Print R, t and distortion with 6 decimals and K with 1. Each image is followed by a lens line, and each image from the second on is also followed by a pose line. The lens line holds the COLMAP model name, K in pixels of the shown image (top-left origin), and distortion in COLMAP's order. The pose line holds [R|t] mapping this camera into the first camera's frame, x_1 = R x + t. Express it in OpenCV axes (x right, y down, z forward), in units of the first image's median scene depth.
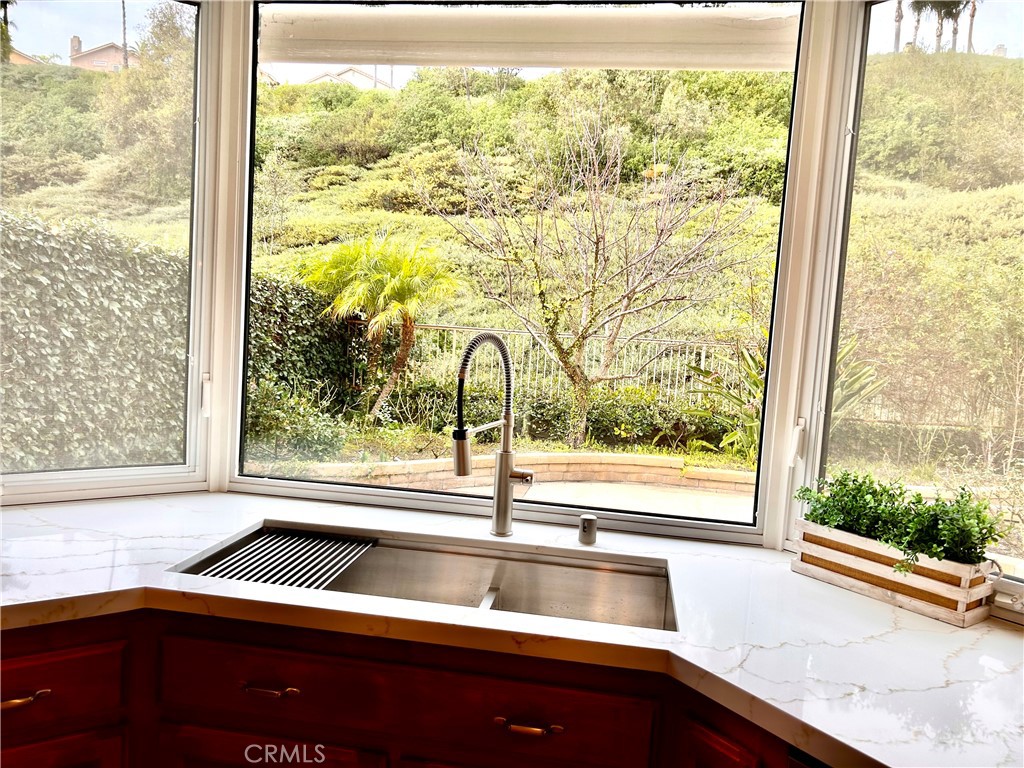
lens RADIAL K [[757.3, 0, 512.0], [0, 757.3, 384.0], [0, 0, 1]] dist [0.087887, -0.157961]
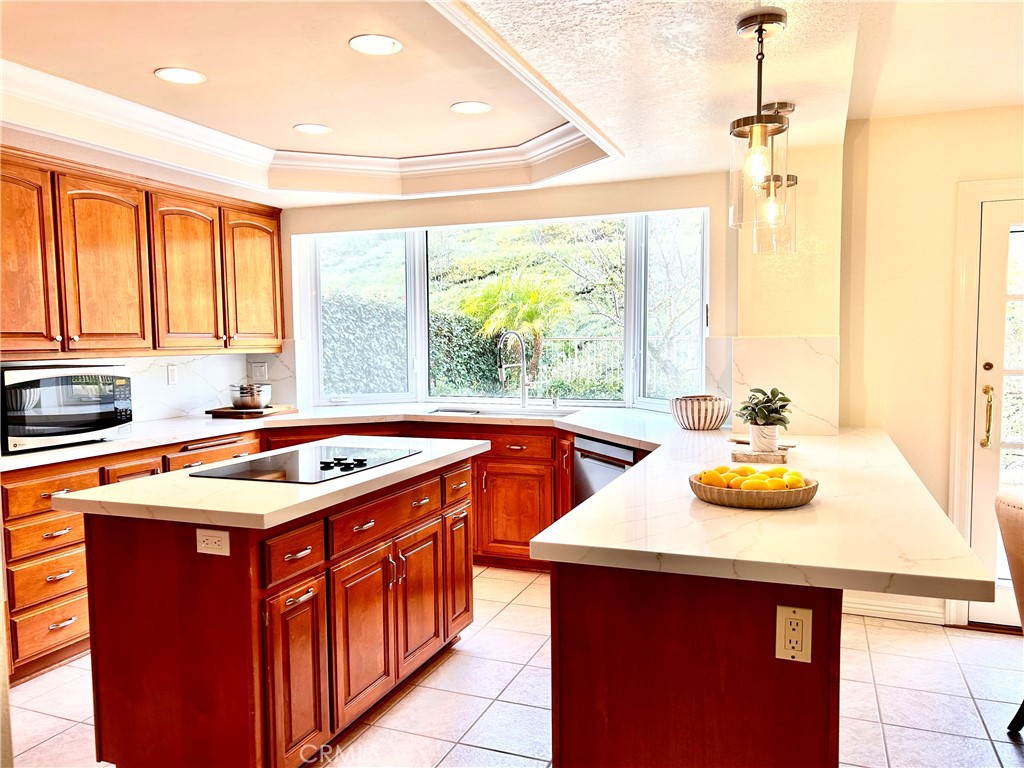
lens RADIAL K [[757.3, 0, 512.0], [0, 757.3, 384.0], [0, 0, 1]] dist [0.087887, -0.157961]
pose [[0.974268, -0.055252, -0.218514, 0.115657], [0.050204, 0.998330, -0.028592, 0.042062], [0.219729, 0.016886, 0.975415, -0.346868]]
